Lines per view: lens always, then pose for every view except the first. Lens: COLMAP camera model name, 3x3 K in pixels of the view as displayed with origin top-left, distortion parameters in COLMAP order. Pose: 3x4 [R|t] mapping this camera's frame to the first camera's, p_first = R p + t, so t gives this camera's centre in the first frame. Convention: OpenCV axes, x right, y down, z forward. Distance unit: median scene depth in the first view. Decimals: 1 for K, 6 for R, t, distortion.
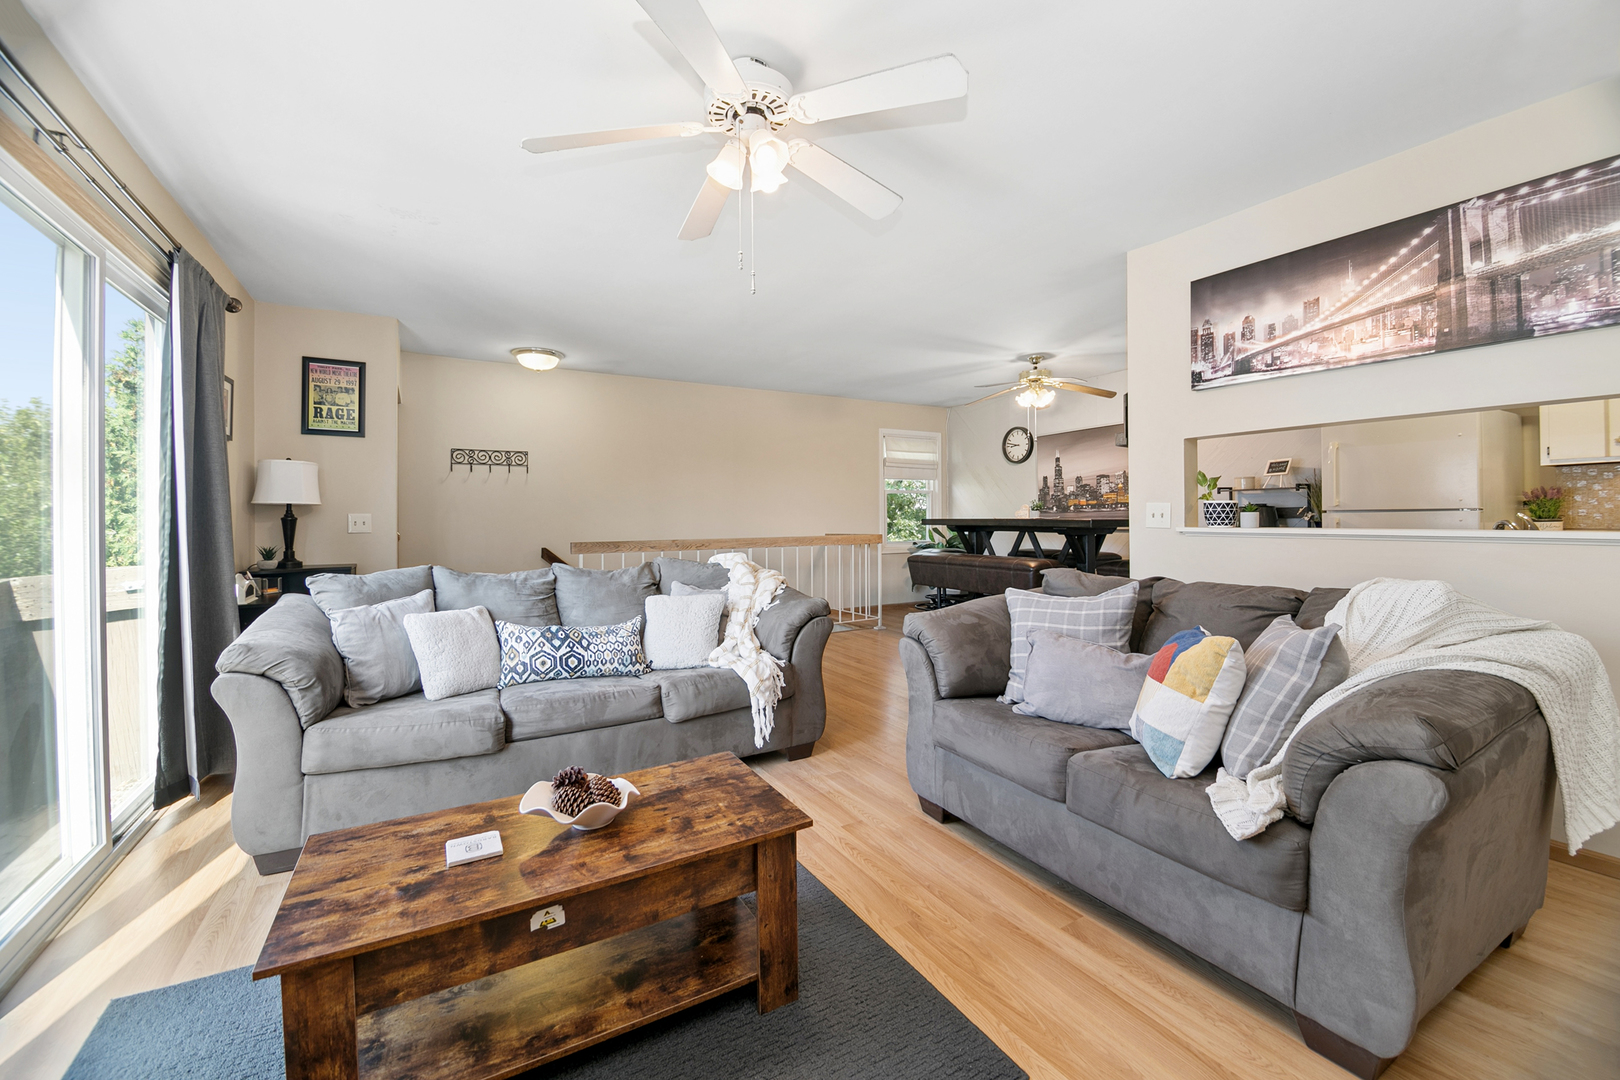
lens RADIAL K [[651.4, 0, 817.0], [0, 651.4, 521.3], [0, 0, 1]] dist [-0.011714, -0.000945]
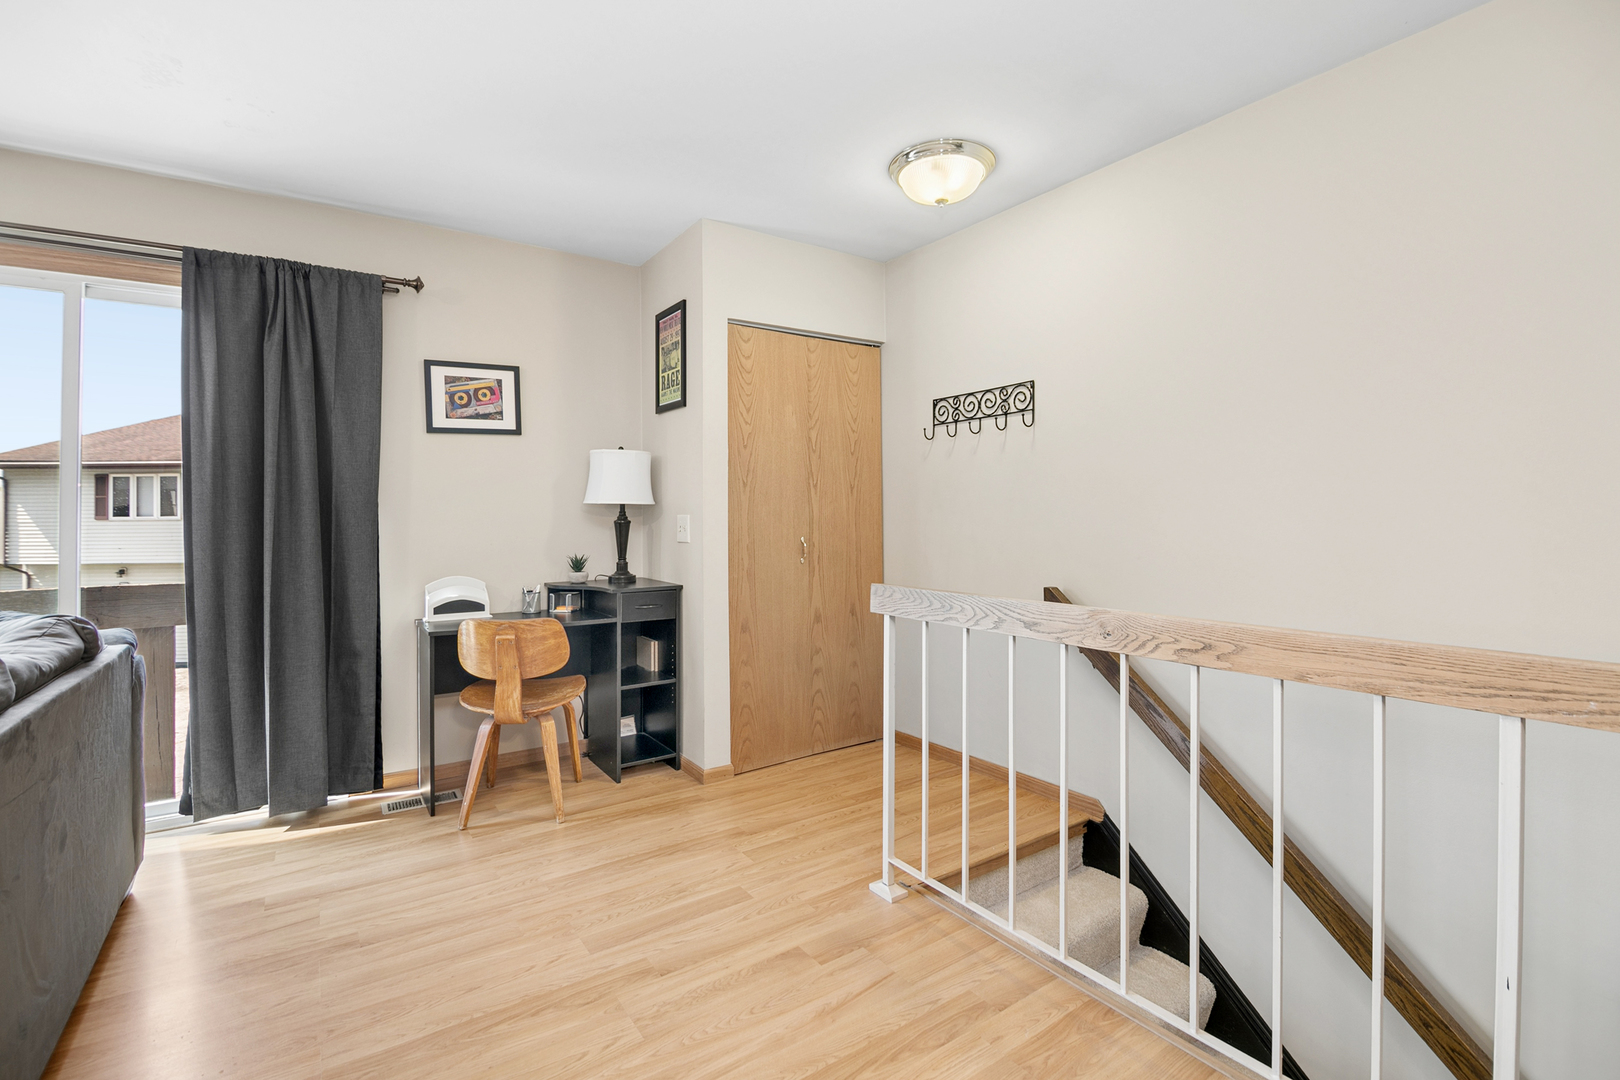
lens RADIAL K [[730.6, 0, 815.6], [0, 730.6, 509.9], [0, 0, 1]] dist [-0.006628, -0.007732]
pose [[0.072880, 0.000372, -0.997341, 0.112355], [0.001449, 0.999999, 0.000479, -0.019906], [0.997340, -0.001480, 0.072879, 1.214258]]
